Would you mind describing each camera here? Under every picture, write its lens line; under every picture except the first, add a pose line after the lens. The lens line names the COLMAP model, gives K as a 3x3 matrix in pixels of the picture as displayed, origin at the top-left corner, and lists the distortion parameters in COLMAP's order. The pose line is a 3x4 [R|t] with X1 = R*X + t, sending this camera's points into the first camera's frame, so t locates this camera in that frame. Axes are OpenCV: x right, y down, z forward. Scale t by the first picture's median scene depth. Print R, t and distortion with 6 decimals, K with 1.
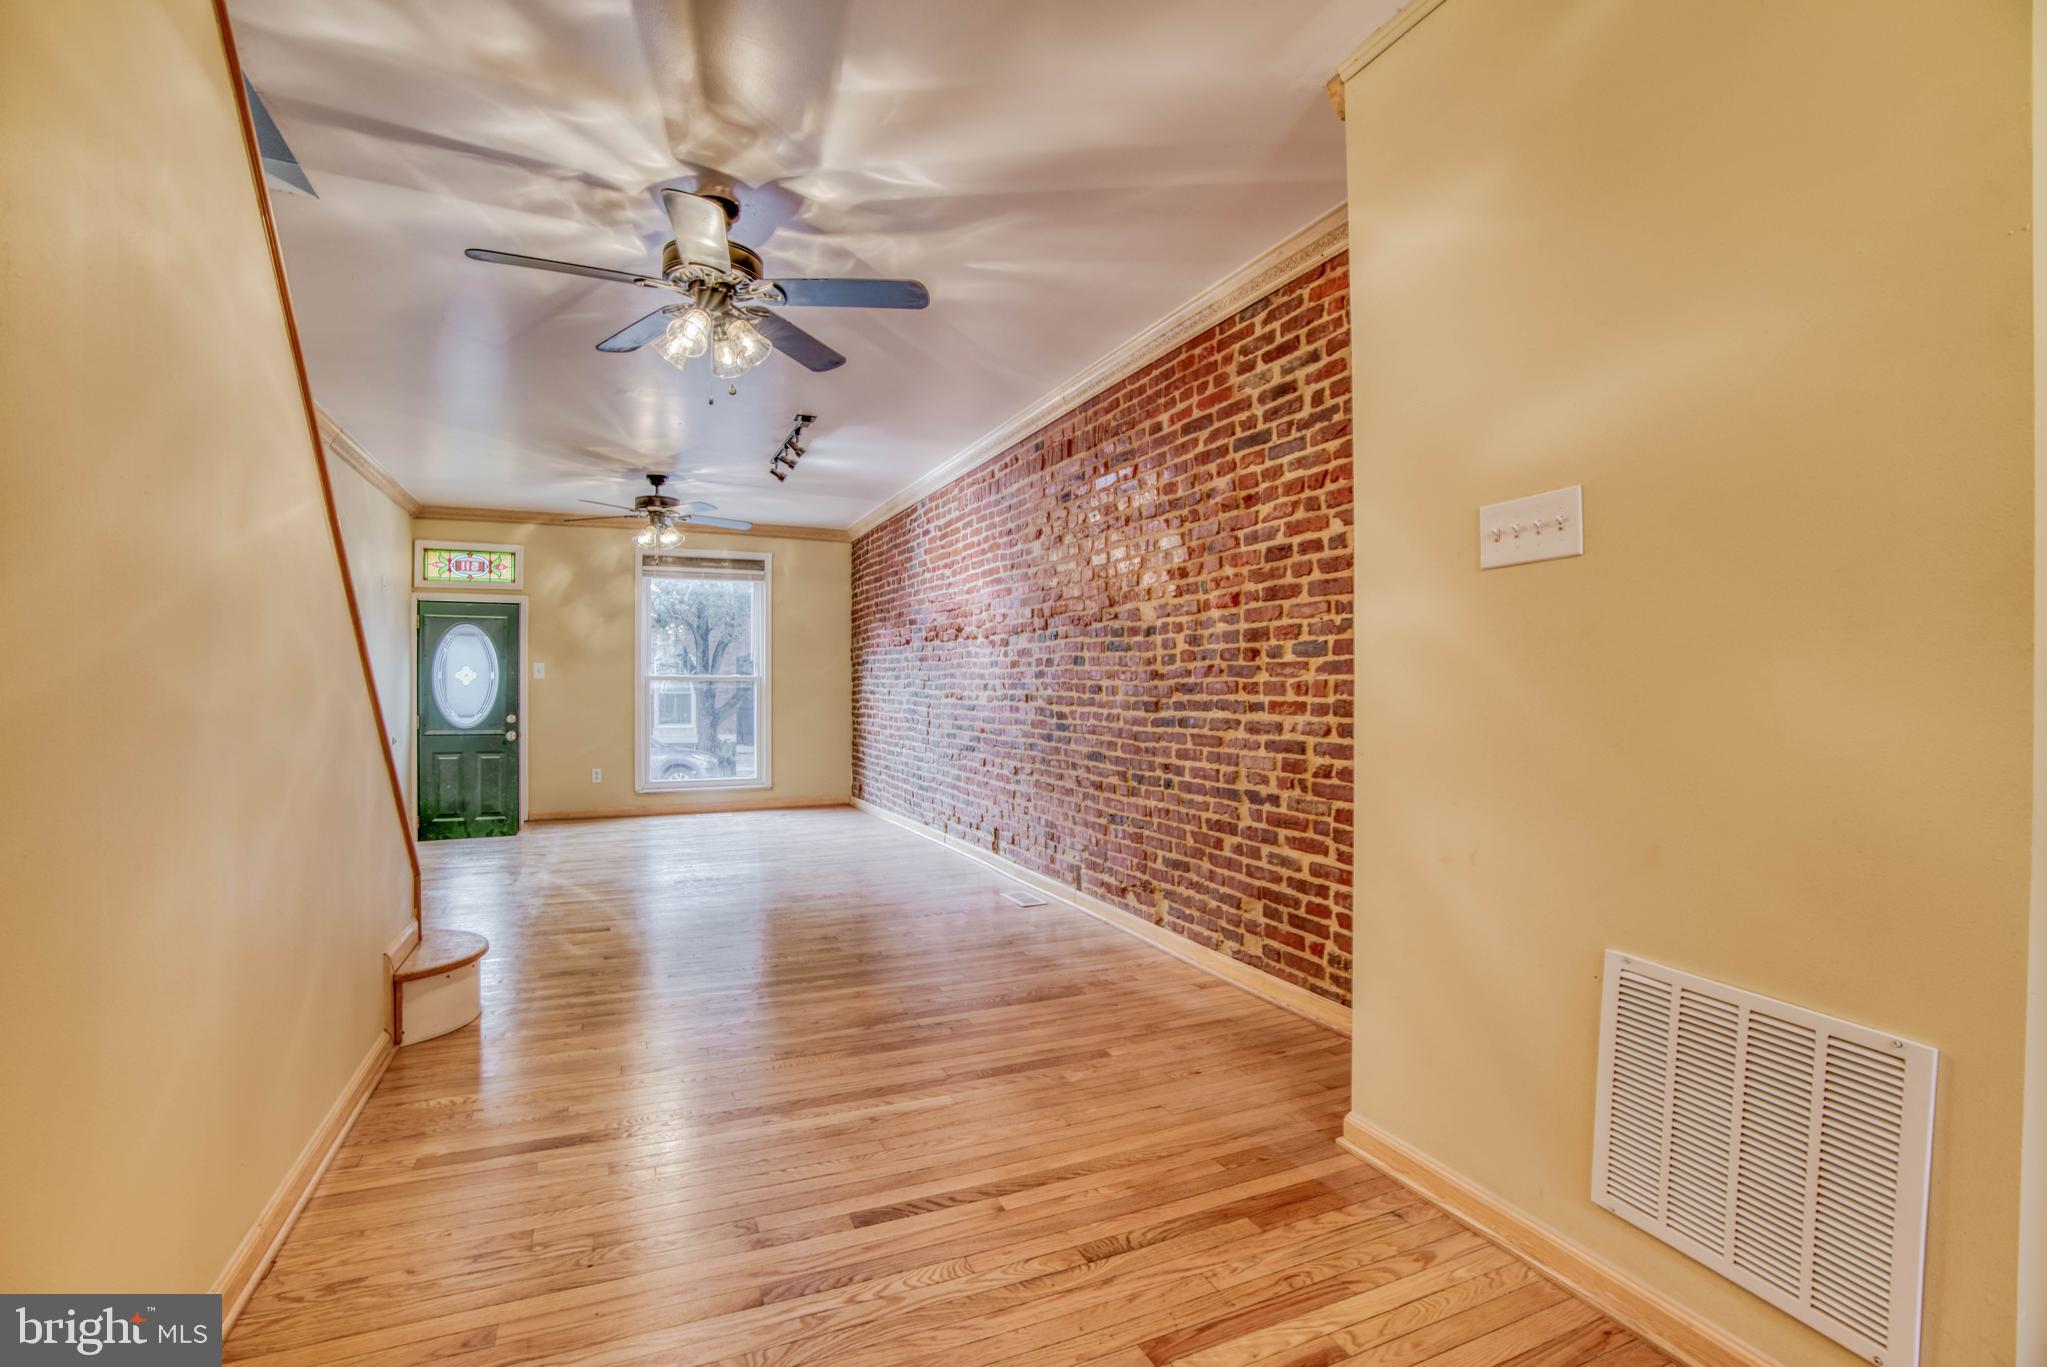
lens RADIAL K [[944.4, 0, 1013.7], [0, 944.4, 694.5], [0, 0, 1]] dist [-0.046063, 0.008864]
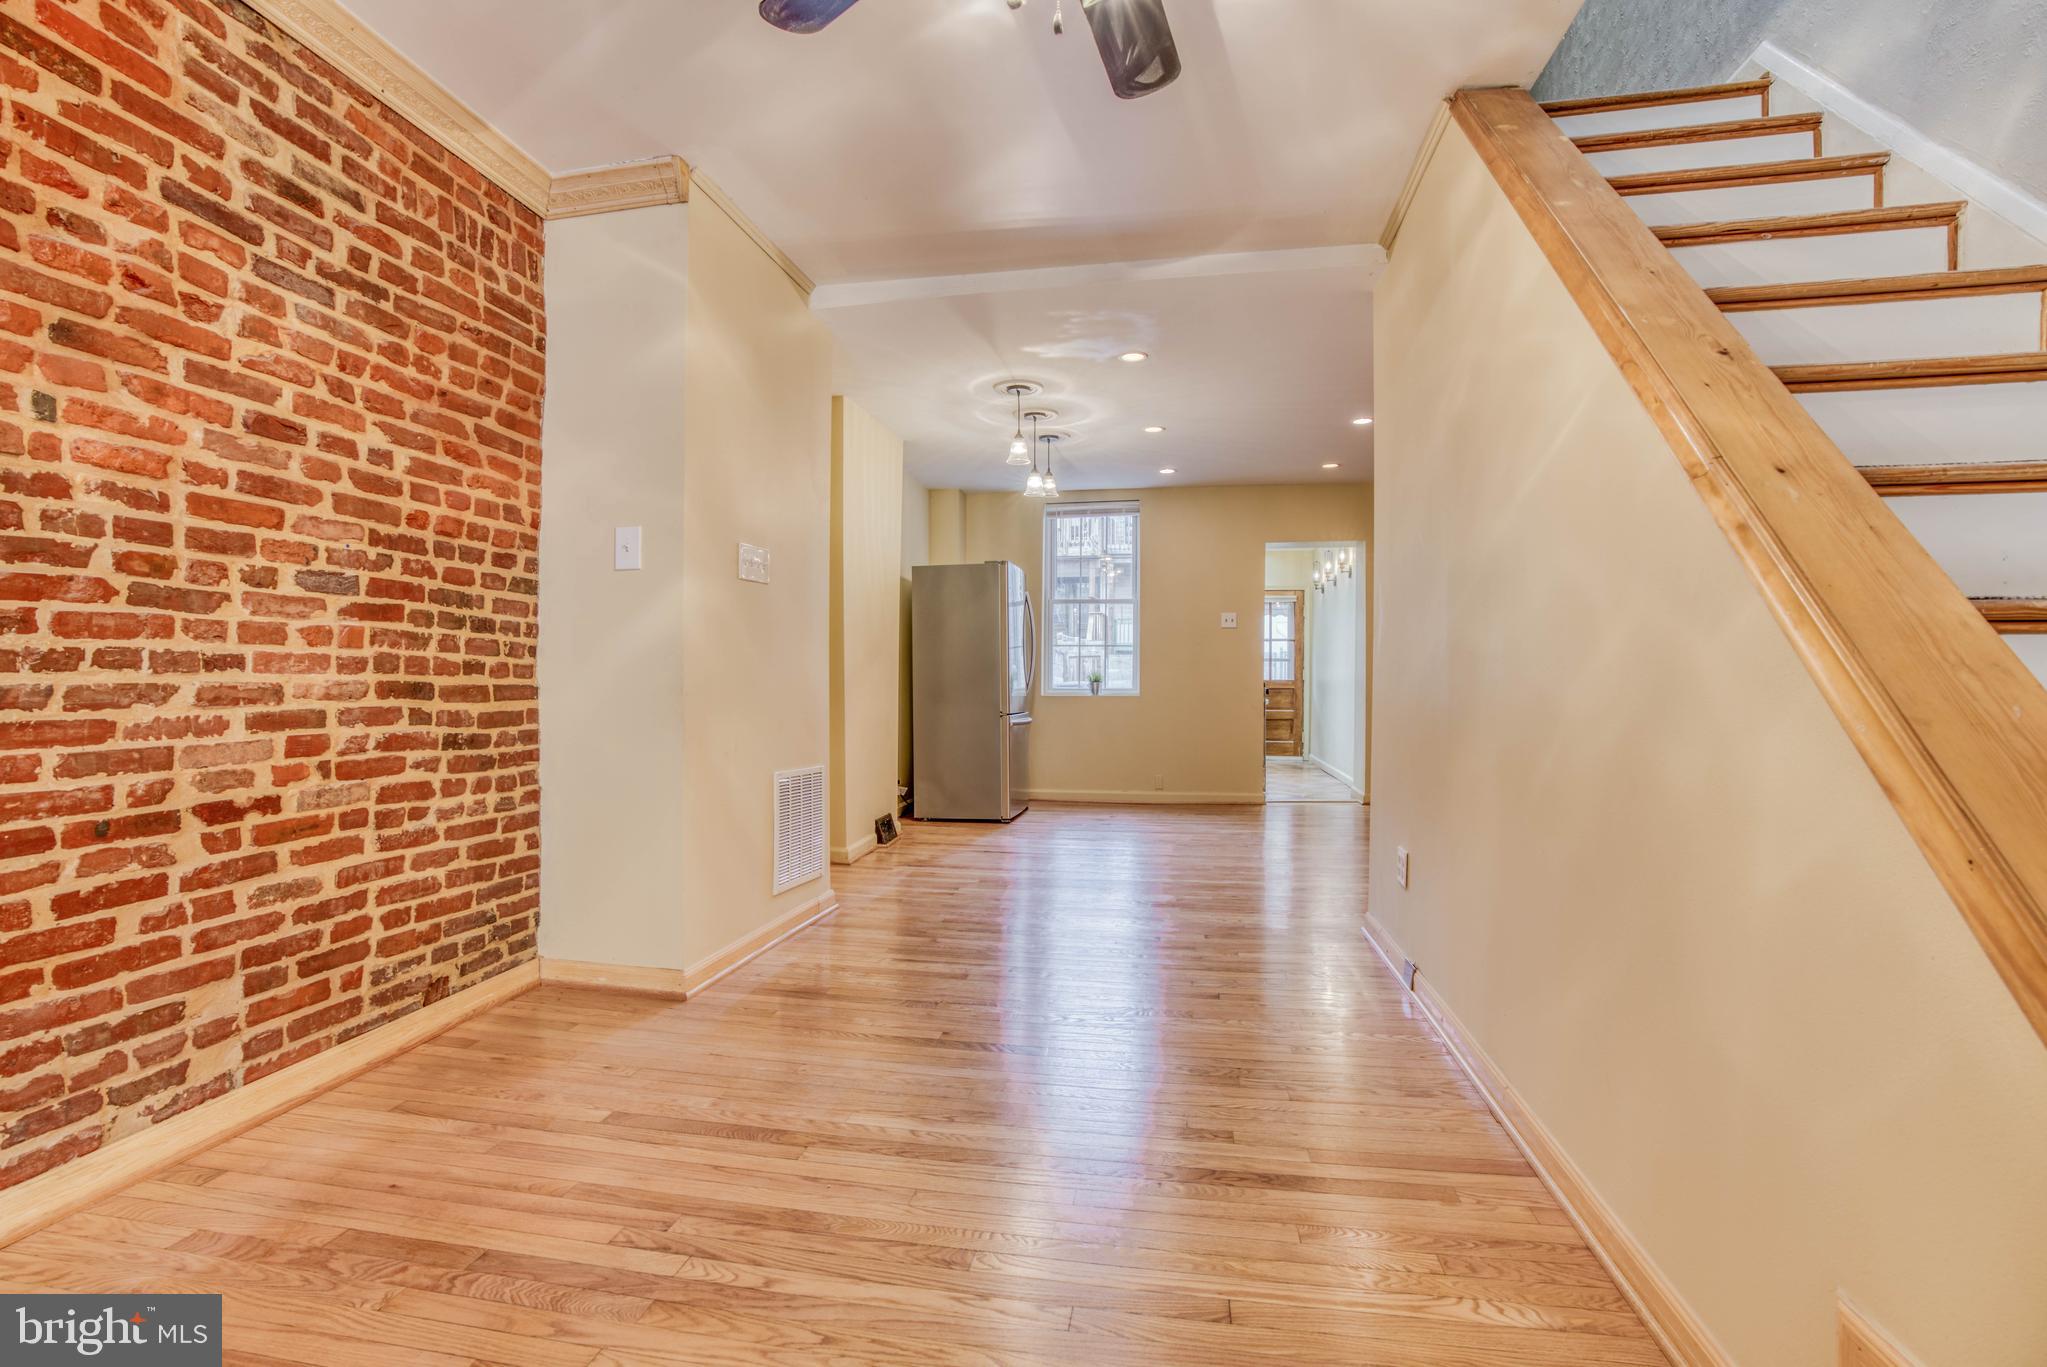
lens RADIAL K [[944.4, 0, 1008.6], [0, 944.4, 683.1], [0, 0, 1]] dist [-0.046063, 0.008864]
pose [[-0.832972, -0.007629, 0.553262, -0.508608], [-0.000651, 0.999918, 0.012809, 0.019798], [-0.553315, 0.010309, -0.832909, 1.263934]]
